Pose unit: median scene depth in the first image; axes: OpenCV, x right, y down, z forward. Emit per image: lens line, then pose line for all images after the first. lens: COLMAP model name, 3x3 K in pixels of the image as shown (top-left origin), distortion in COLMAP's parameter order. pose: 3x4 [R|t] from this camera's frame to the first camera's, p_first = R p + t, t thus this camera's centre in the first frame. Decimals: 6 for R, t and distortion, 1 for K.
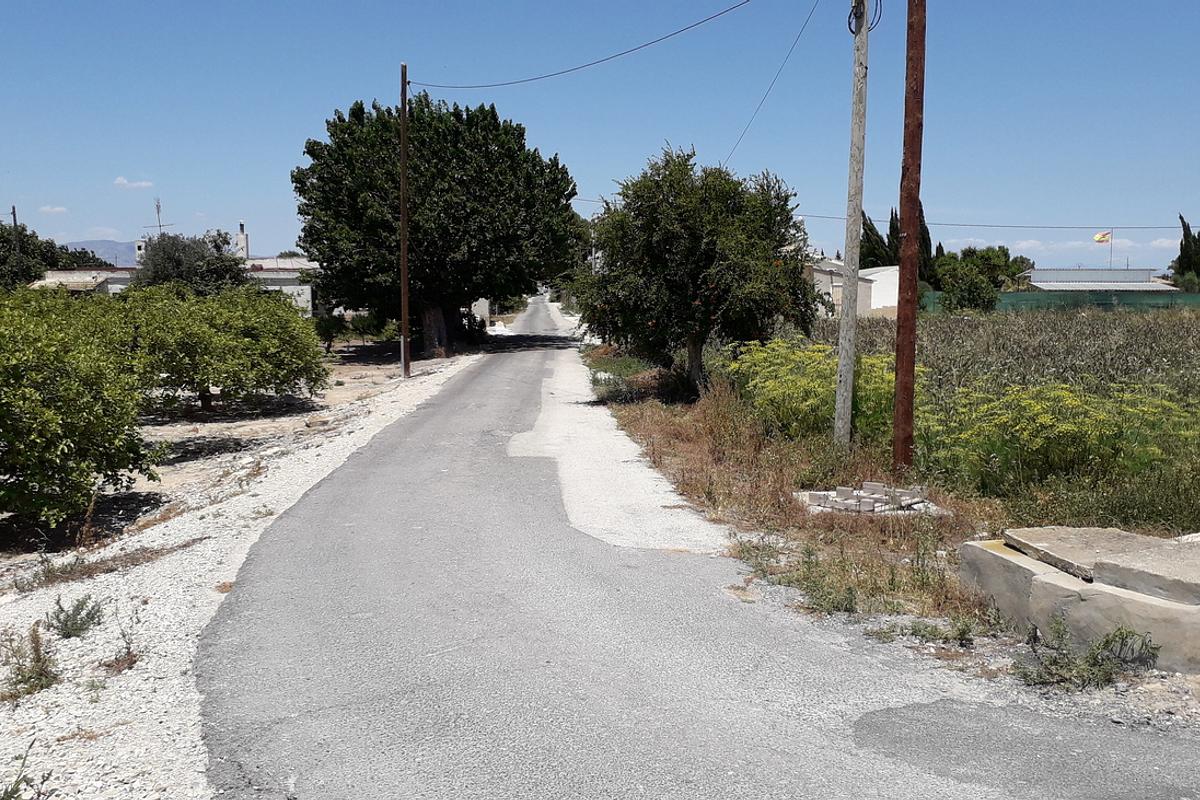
lens RADIAL K [[1116.9, 0, 594.8], [0, 1116.9, 397.2], [0, 0, 1]] dist [0.006073, 0.000000]
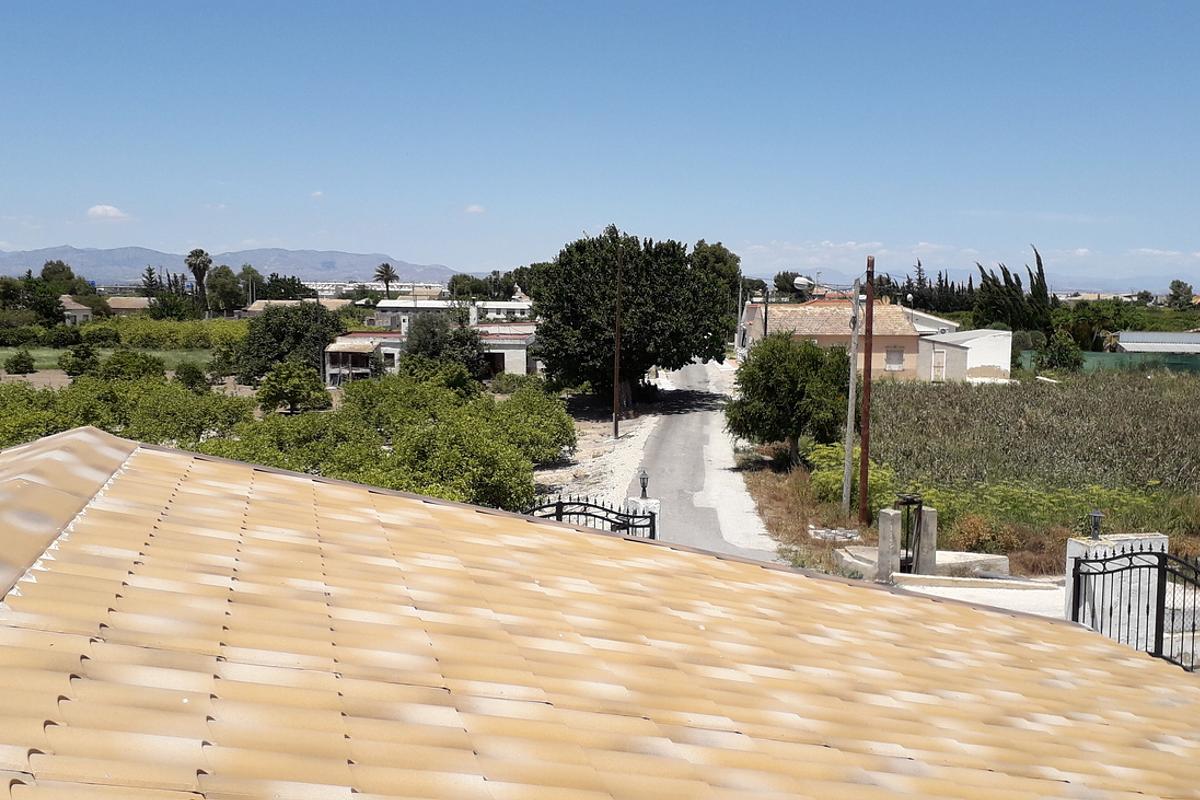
lens RADIAL K [[1116.9, 0, 602.0], [0, 1116.9, 408.5], [0, 0, 1]] dist [0.006073, 0.000000]
pose [[0.992250, 0.026870, -0.121314, 0.002752], [-0.026542, 0.999638, 0.004320, -0.100029], [0.121387, -0.001067, 0.992605, -0.833785]]
